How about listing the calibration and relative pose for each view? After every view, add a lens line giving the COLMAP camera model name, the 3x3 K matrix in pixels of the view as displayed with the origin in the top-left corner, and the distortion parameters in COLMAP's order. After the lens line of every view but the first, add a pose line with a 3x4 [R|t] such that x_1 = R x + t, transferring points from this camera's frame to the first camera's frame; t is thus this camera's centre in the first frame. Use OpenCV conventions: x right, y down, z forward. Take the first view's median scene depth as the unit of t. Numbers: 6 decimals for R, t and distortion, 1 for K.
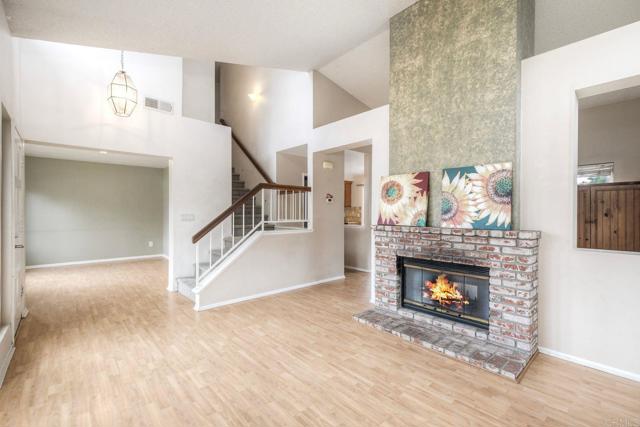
lens RADIAL K [[286.7, 0, 322.5], [0, 286.7, 213.6], [0, 0, 1]] dist [0.004045, 0.002425]
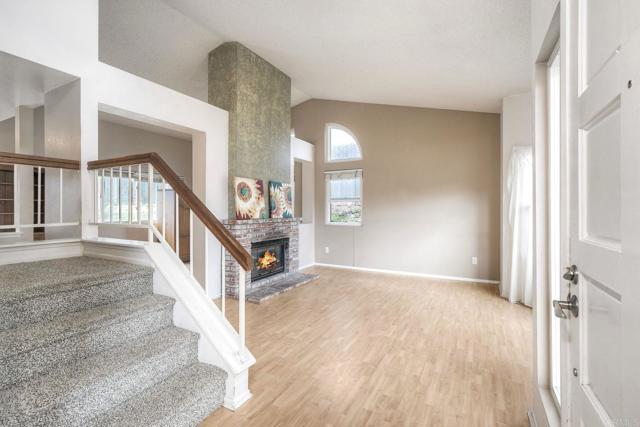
lens RADIAL K [[286.7, 0, 320.0], [0, 286.7, 210.6], [0, 0, 1]] dist [0.004045, 0.002425]
pose [[-0.316480, -0.007088, 0.948573, -1.144991], [0.000579, 0.999970, 0.007665, -0.005889], [-0.948599, 0.002975, -0.316466, 1.234841]]
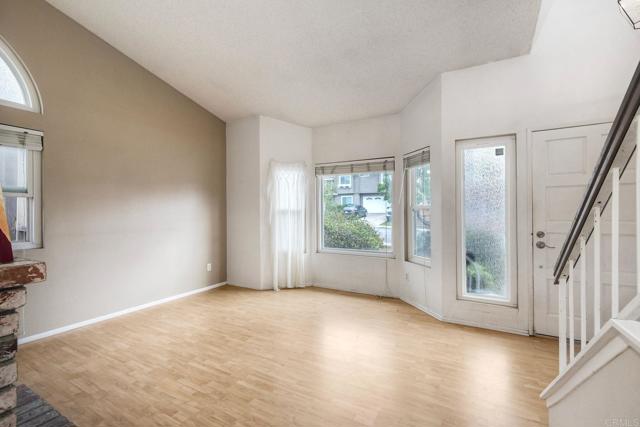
lens RADIAL K [[286.7, 0, 318.4], [0, 286.7, 213.6], [0, 0, 1]] dist [0.004045, 0.002425]
pose [[-0.952673, -0.000083, -0.303996, 0.024766], [-0.001435, 0.999990, 0.004223, -0.004158], [0.303993, 0.004460, -0.952664, 1.539568]]
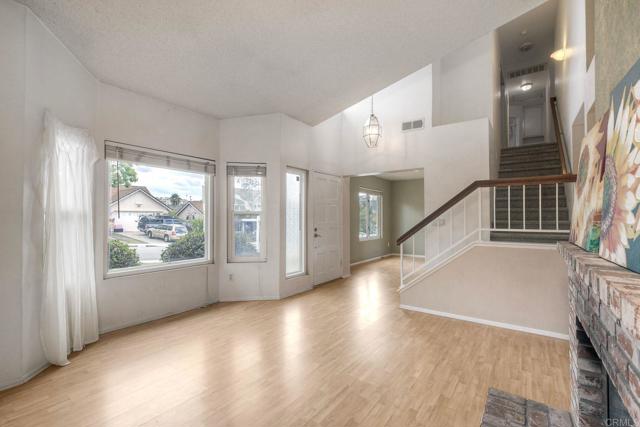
lens RADIAL K [[286.7, 0, 320.0], [0, 286.7, 215.5], [0, 0, 1]] dist [0.004045, 0.002425]
pose [[0.200073, -0.010725, -0.979722, 0.687927], [-0.005286, 0.999914, -0.012025, 0.003372], [0.979767, 0.007584, 0.200000, 0.572501]]
